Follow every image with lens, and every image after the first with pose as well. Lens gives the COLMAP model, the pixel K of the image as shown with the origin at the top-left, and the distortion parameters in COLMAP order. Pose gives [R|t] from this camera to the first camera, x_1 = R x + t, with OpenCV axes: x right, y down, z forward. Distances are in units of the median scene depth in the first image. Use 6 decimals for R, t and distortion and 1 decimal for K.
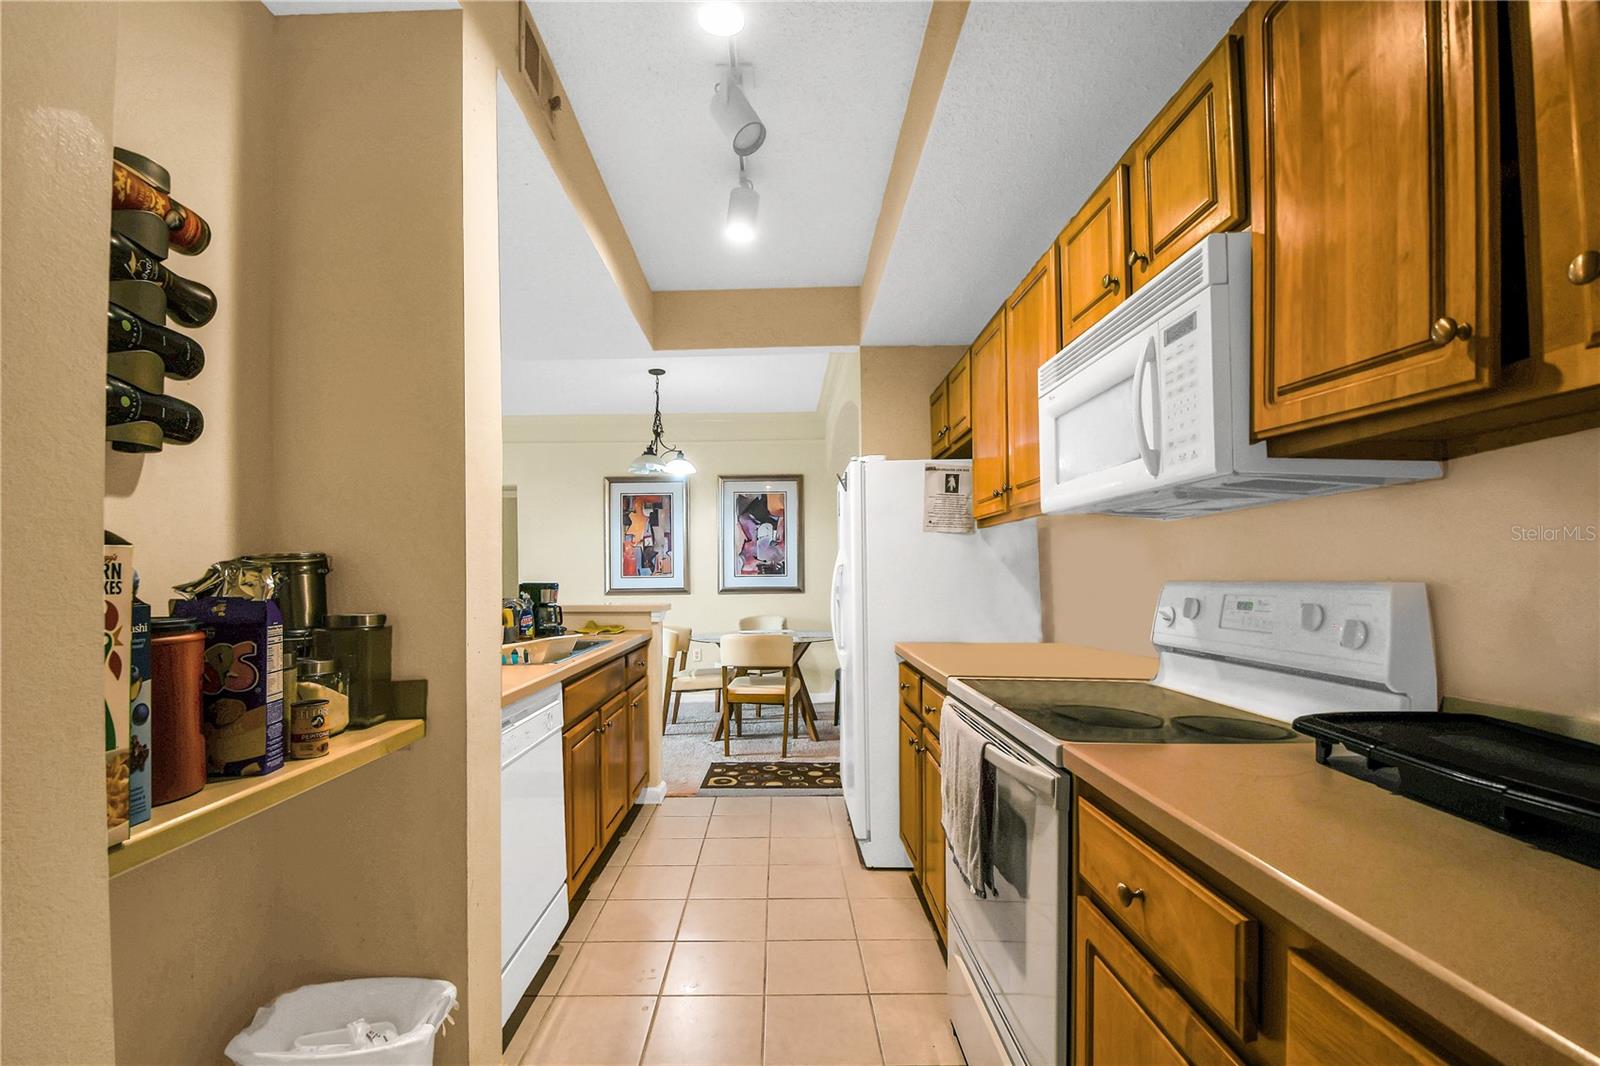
lens RADIAL K [[734.9, 0, 759.7], [0, 734.9, 559.1], [0, 0, 1]] dist [-0.014538, -0.006808]
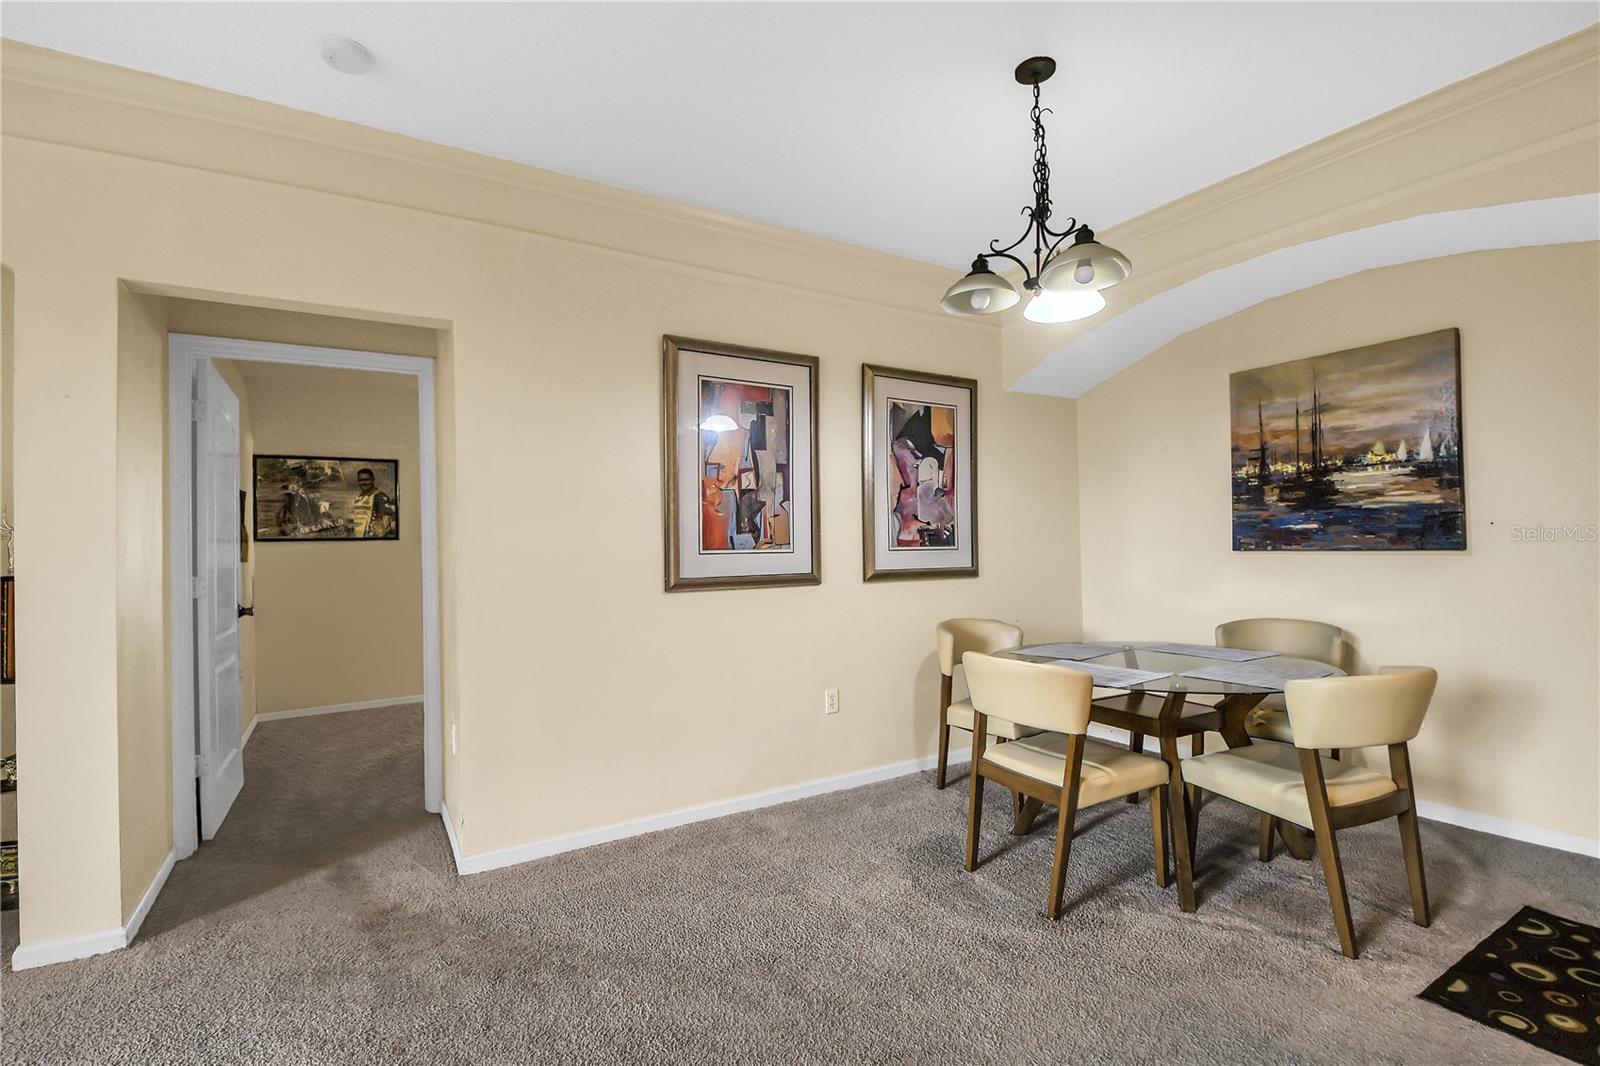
lens RADIAL K [[734.9, 0, 789.2], [0, 734.9, 543.6], [0, 0, 1]] dist [-0.014538, -0.006808]
pose [[0.860443, 0.000616, 0.509547, -0.377474], [0.002648, 0.999980, -0.005681, 0.021475], [-0.509540, 0.006237, 0.860424, 0.564331]]
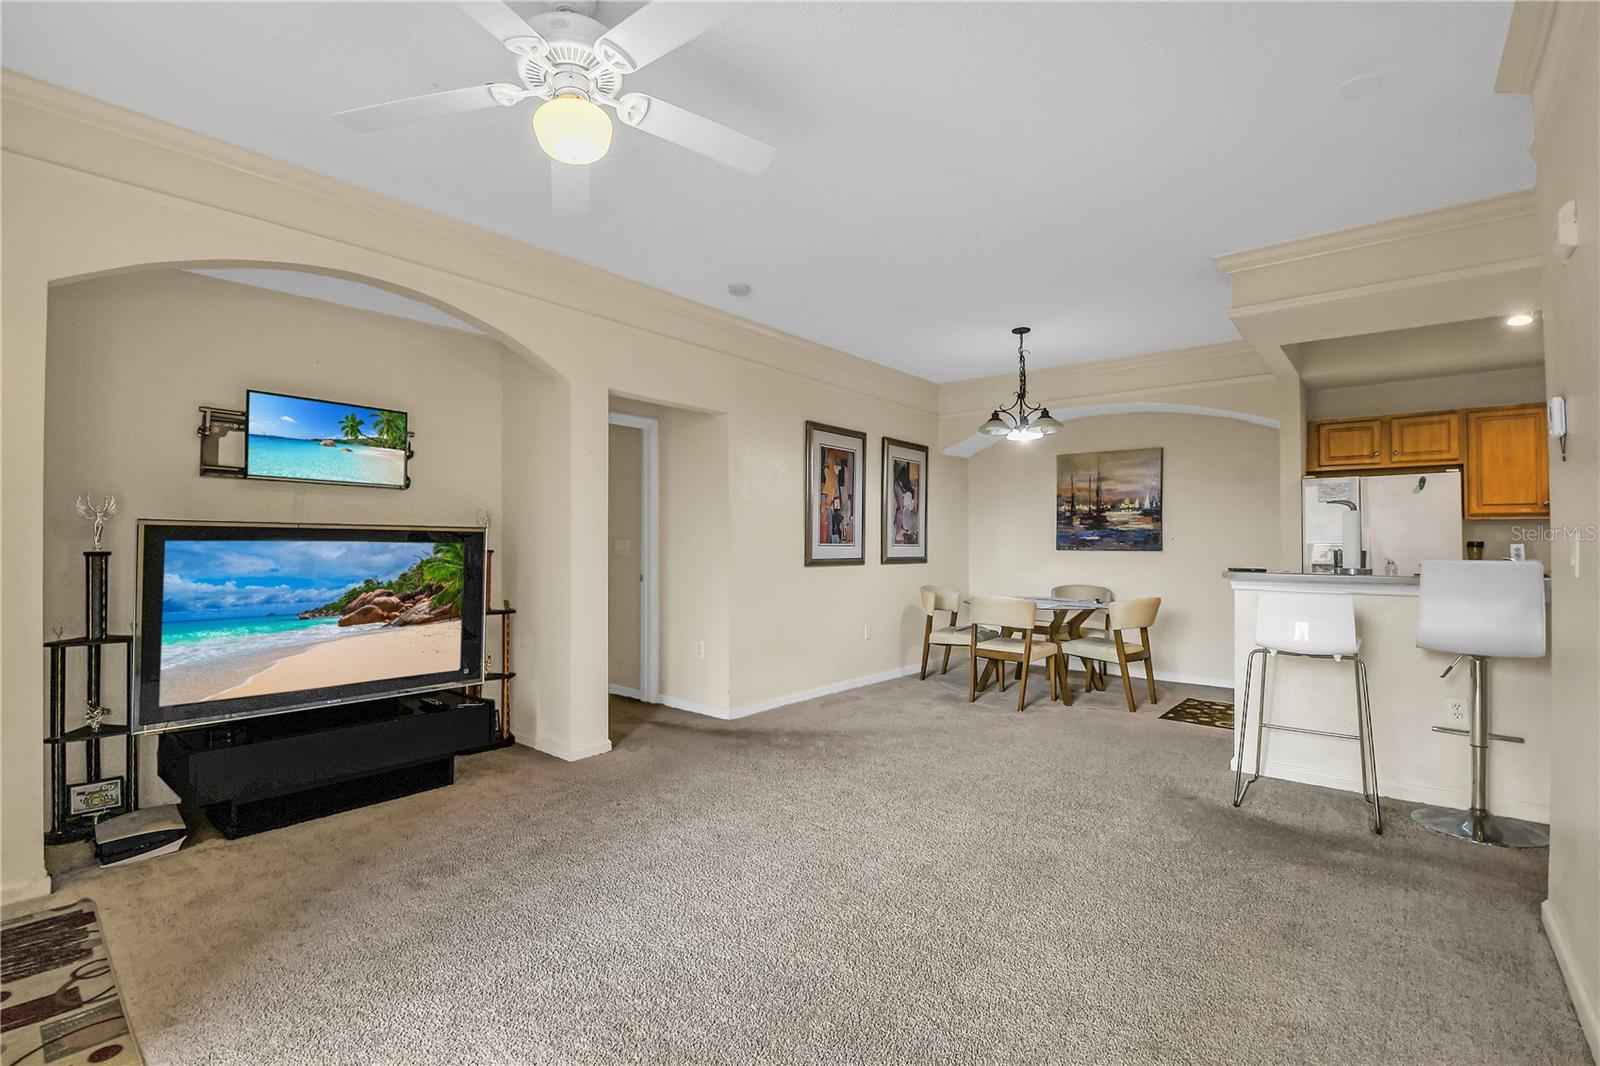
lens RADIAL K [[734.9, 0, 797.7], [0, 734.9, 537.4], [0, 0, 1]] dist [-0.014538, -0.006808]
pose [[0.640759, 0.023510, 0.767382, -0.838053], [-0.019635, 0.999706, -0.014232, 0.028745], [-0.767491, -0.005948, 0.641032, 0.485150]]
